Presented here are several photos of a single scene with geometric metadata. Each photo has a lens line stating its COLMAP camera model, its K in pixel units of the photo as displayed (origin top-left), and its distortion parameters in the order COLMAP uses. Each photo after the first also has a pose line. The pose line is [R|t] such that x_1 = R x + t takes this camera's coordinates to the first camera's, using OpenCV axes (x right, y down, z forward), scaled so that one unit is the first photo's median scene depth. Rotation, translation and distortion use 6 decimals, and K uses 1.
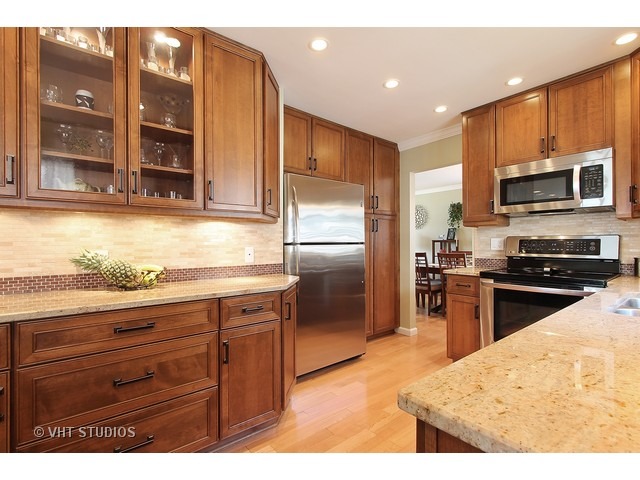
lens RADIAL K [[301.8, 0, 318.1], [0, 301.8, 243.4], [0, 0, 1]] dist [0.002173, 0.000119]
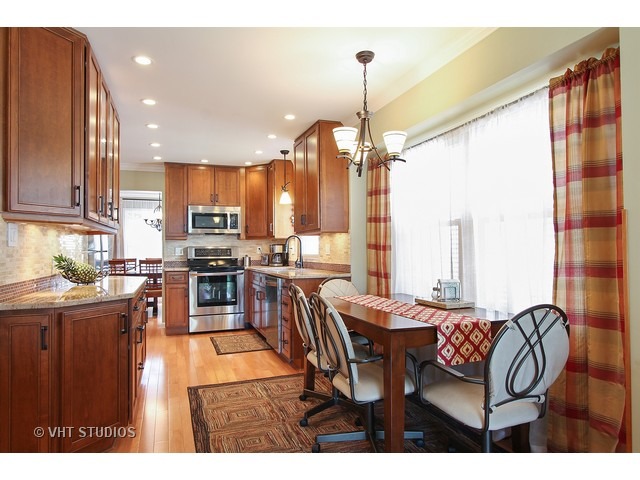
lens RADIAL K [[418.9, 0, 320.0], [0, 418.9, 240.0], [0, 0, 1]] dist [0.000133, -0.000176]
pose [[0.322993, 0.025188, 0.946066, -1.441435], [0.006677, 0.999560, -0.028891, 0.011557], [-0.946378, 0.015649, 0.322682, -0.441262]]
